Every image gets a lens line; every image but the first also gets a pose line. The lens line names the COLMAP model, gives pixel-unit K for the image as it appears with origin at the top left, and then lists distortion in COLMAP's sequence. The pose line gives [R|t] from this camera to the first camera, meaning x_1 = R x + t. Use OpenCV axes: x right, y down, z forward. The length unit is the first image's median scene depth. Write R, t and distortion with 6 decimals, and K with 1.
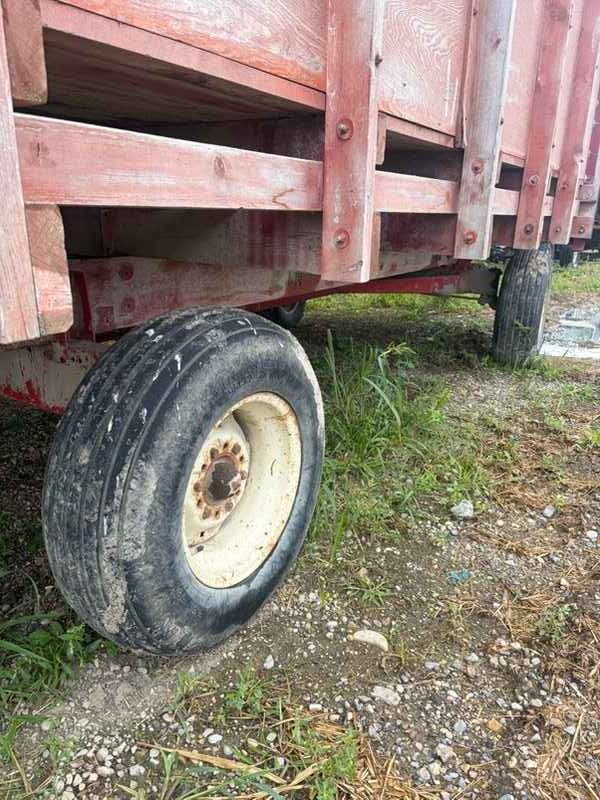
lens RADIAL K [[581.4, 0, 300.0], [0, 581.4, 400.0], [0, 0, 1]] dist [0.038697, -0.040895]
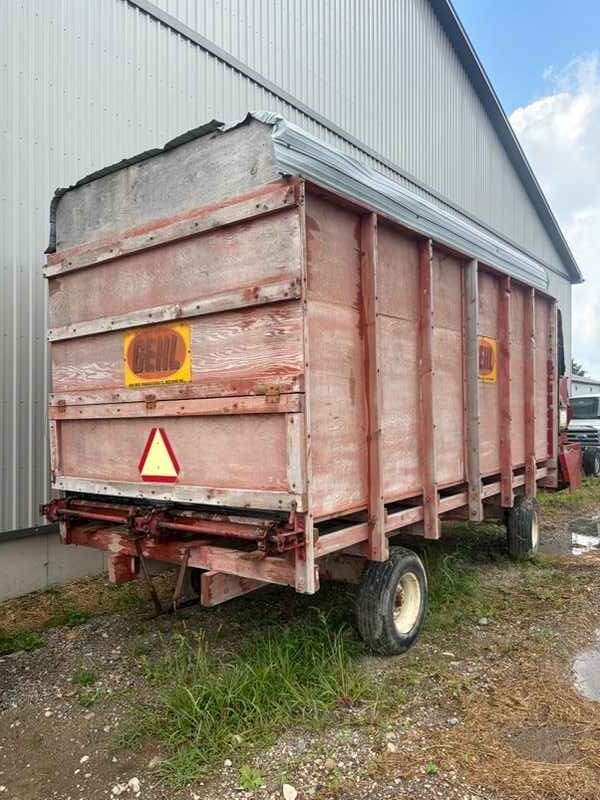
lens RADIAL K [[581.4, 0, 300.0], [0, 581.4, 400.0], [0, 0, 1]] dist [0.038697, -0.040895]
pose [[0.994147, -0.041572, -0.099714, -0.235075], [0.007844, 0.948339, -0.317161, 0.081643], [0.107748, 0.314523, 0.943115, -1.929773]]
